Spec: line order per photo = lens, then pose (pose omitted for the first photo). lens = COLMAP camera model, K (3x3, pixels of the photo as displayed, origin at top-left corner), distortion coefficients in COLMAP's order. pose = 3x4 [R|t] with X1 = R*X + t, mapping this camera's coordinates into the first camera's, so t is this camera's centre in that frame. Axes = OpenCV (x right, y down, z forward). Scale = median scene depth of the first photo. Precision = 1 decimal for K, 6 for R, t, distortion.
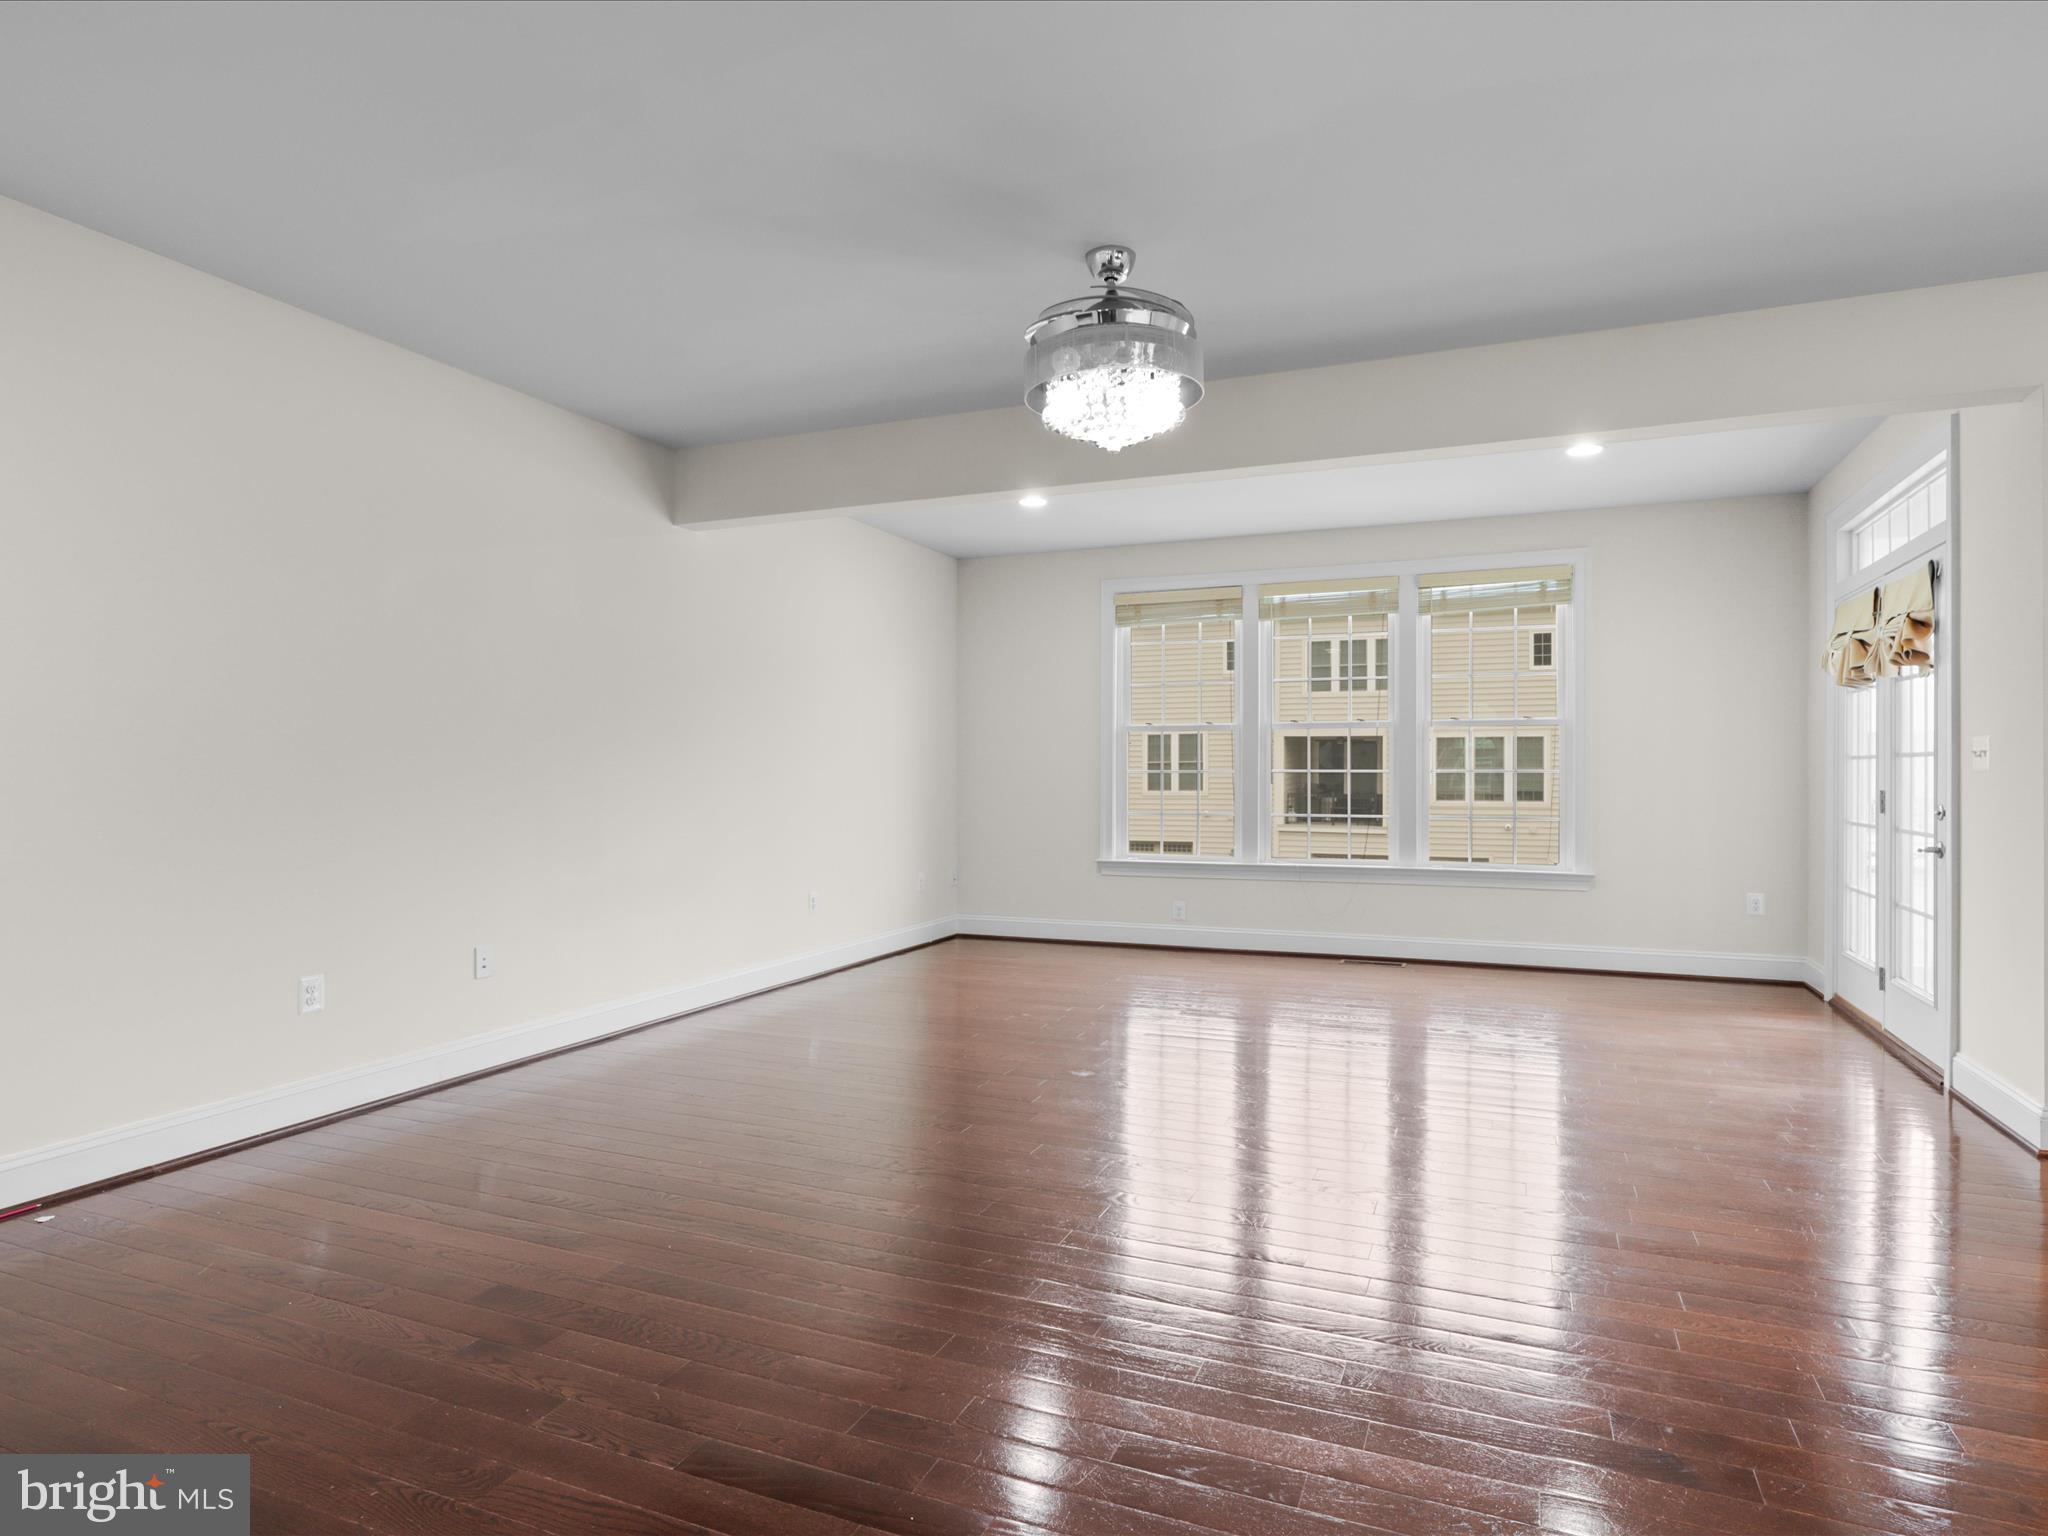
lens RADIAL K [[1084.4, 0, 1021.6], [0, 1084.4, 760.8], [0, 0, 1]] dist [0.007036, 0.002808]
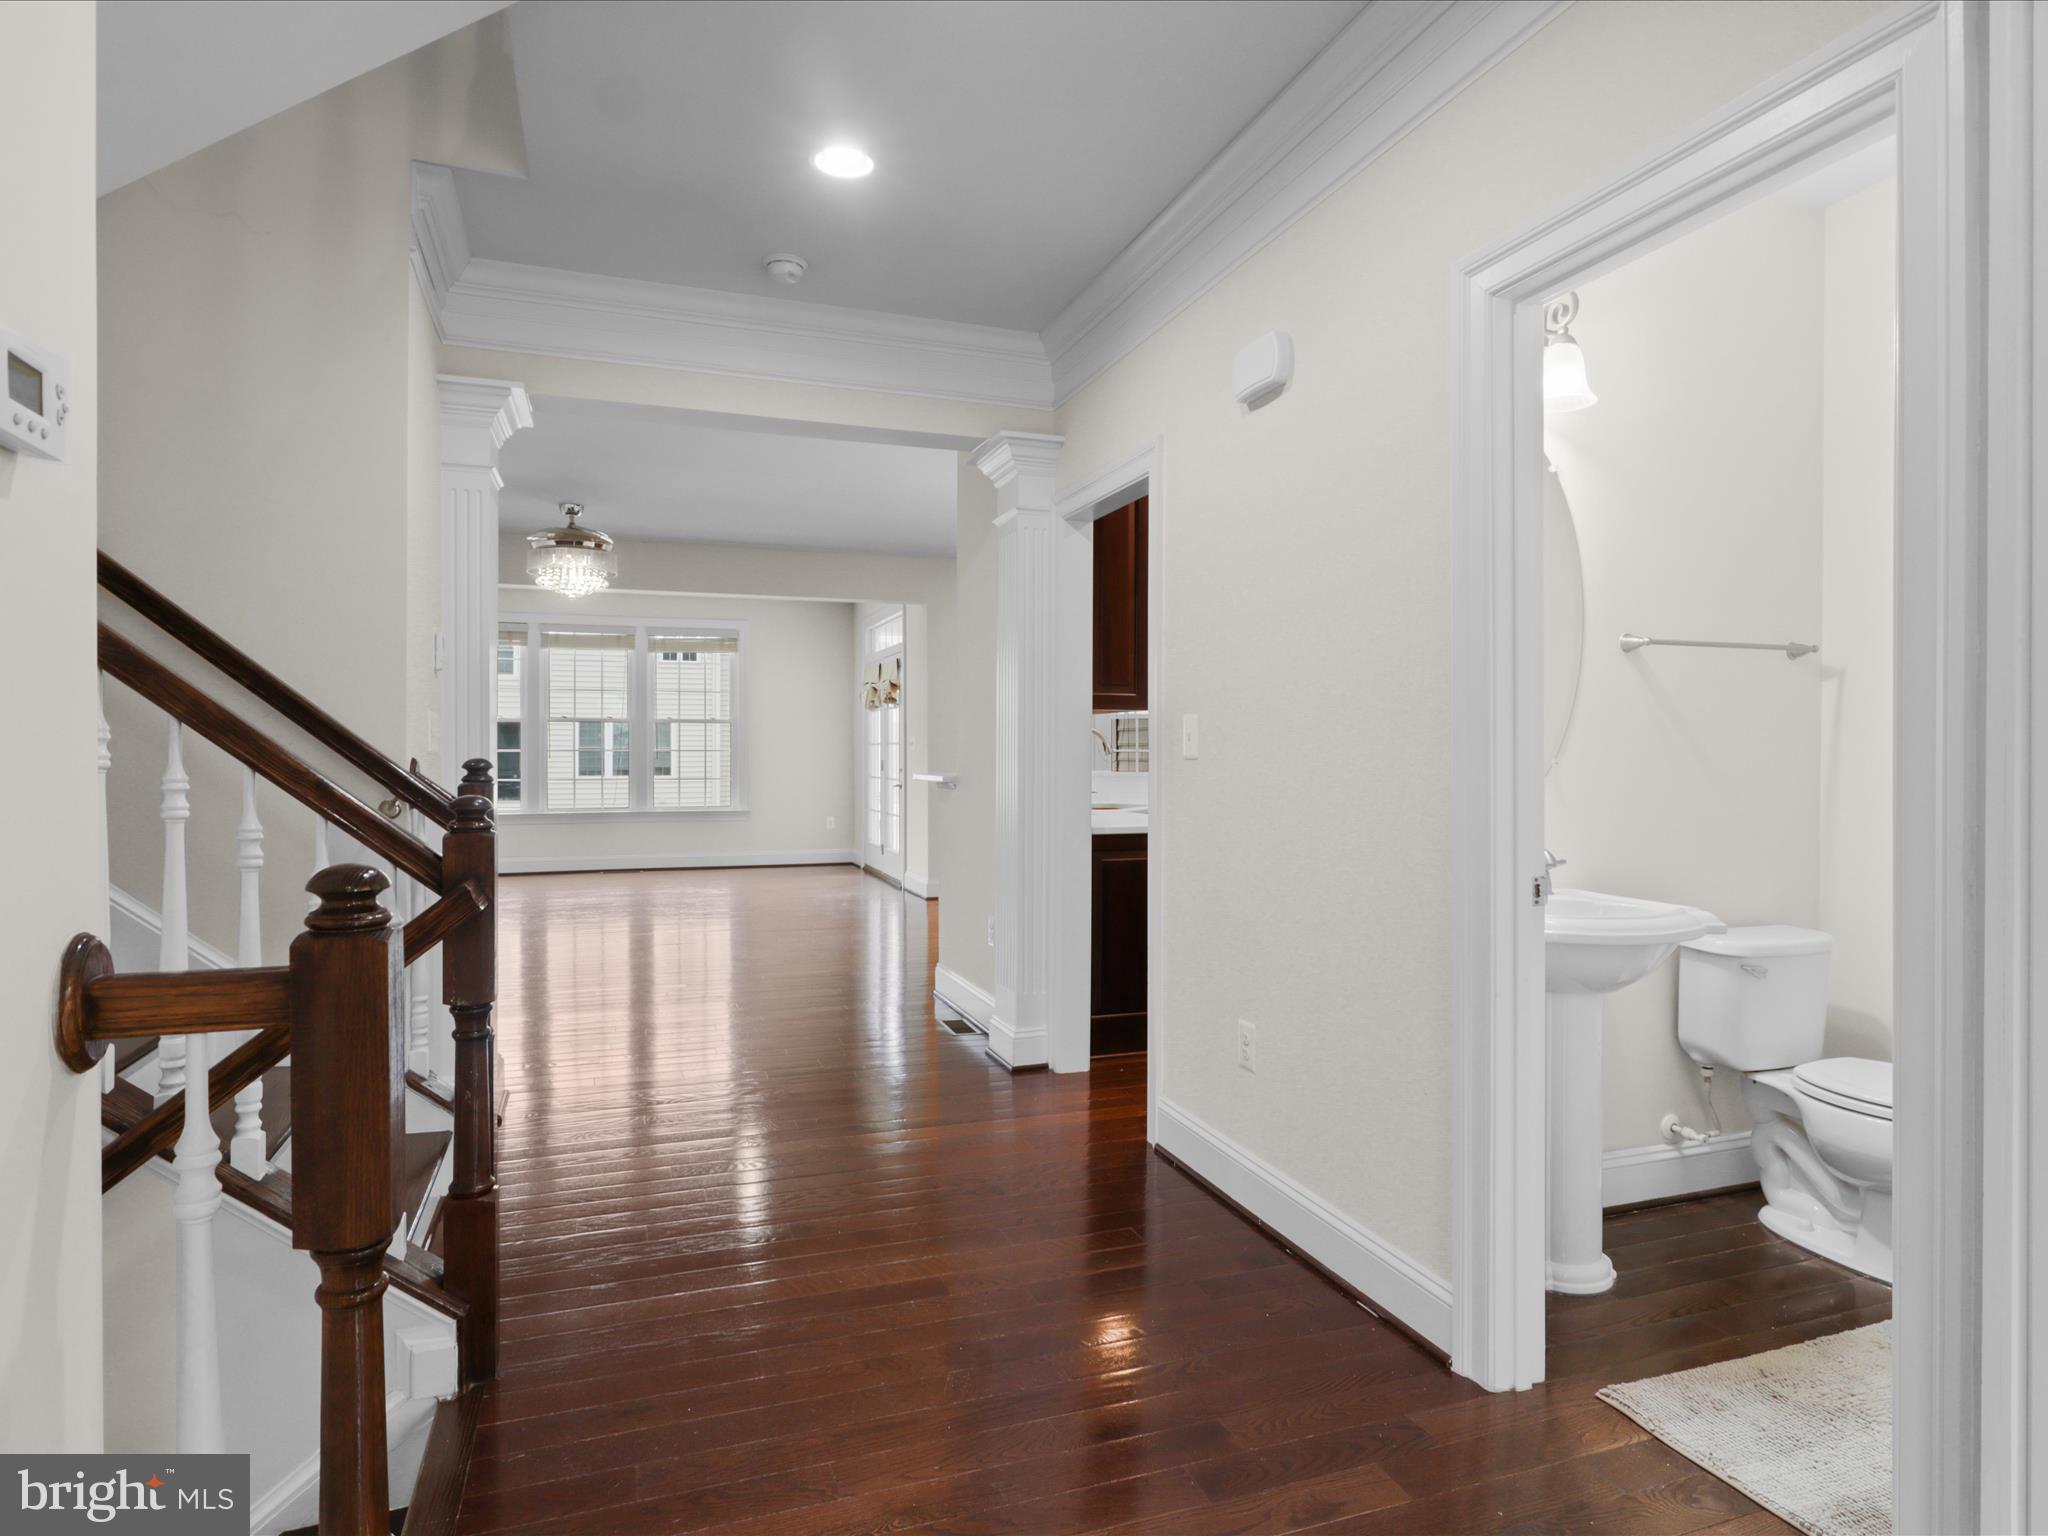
lens RADIAL K [[1150.9, 0, 1039.8], [0, 1150.9, 763.3], [0, 0, 1]] dist [-0.000757, 0.005925]
pose [[0.709123, -0.017914, 0.704857, -0.559646], [0.001878, 0.999722, 0.023518, -0.018461], [-0.705082, -0.015354, 0.708959, -0.787685]]
